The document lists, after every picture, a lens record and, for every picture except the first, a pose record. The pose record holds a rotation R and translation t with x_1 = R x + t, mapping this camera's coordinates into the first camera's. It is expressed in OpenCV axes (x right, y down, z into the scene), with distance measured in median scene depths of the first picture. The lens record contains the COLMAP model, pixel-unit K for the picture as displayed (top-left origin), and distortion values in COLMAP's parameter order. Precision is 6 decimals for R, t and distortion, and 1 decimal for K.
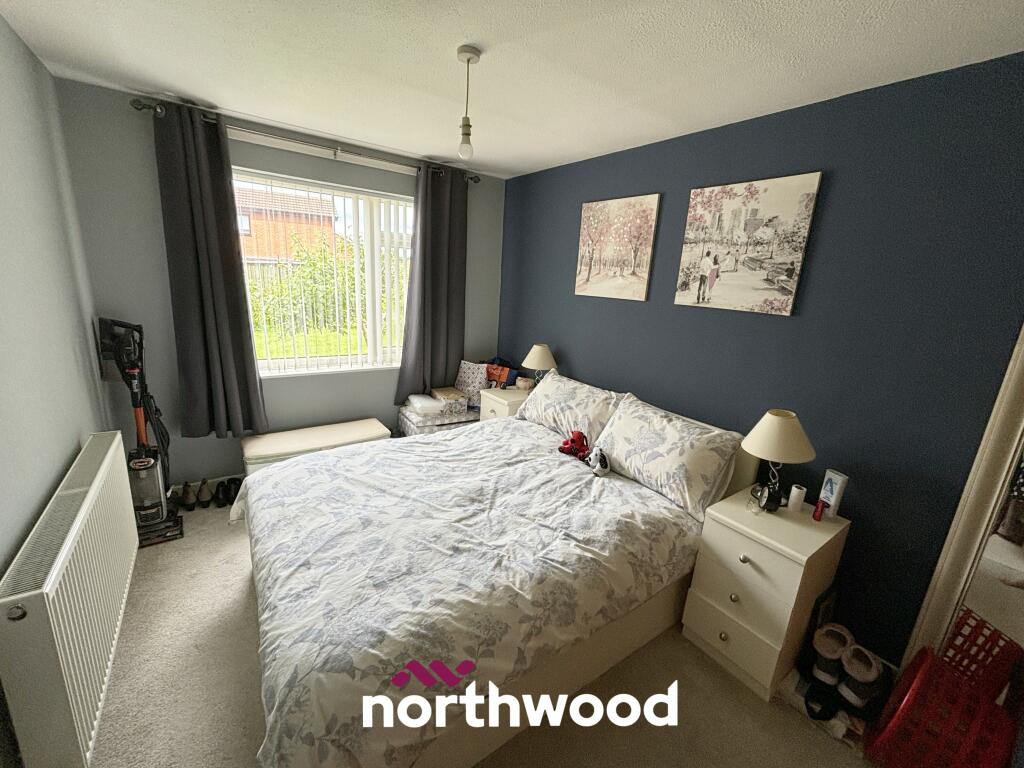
lens RADIAL K [[419.1, 0, 512.0], [0, 419.1, 382.8], [0, 0, 1]] dist [0.000997, -0.000380]
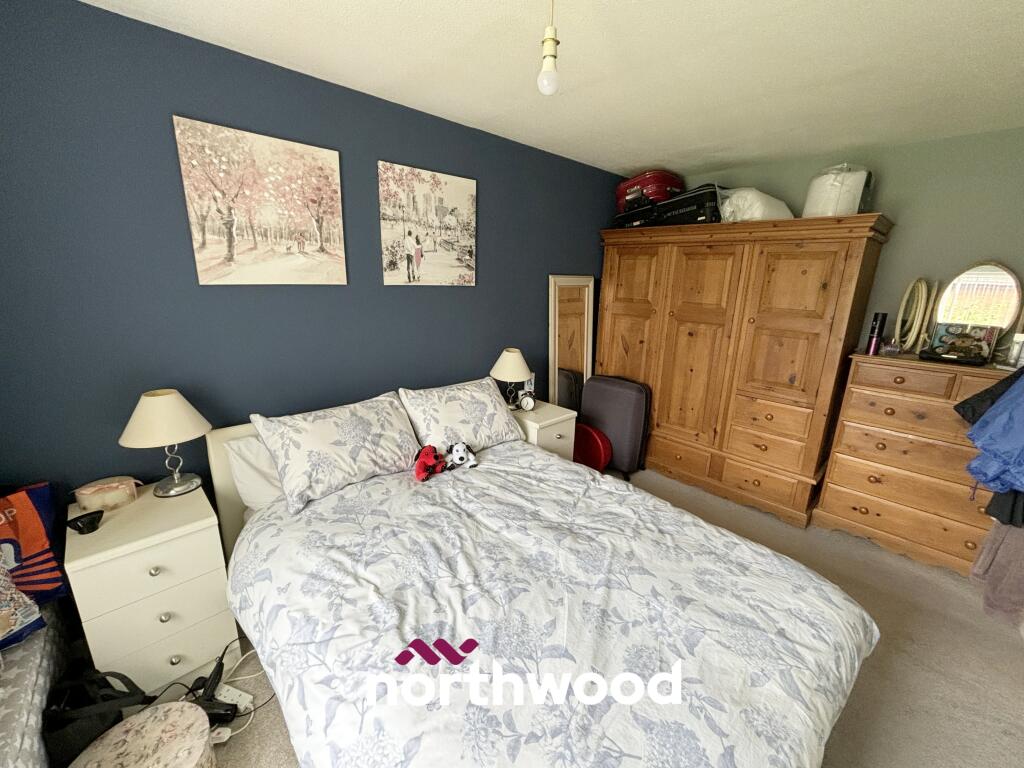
lens RADIAL K [[419.1, 0, 512.0], [0, 419.1, 382.8], [0, 0, 1]] dist [0.000997, -0.000380]
pose [[-0.142010, -0.315354, 0.938288, -0.653560], [0.207307, 0.917399, 0.339709, -0.267808], [-0.967914, 0.242756, -0.064904, 0.910819]]
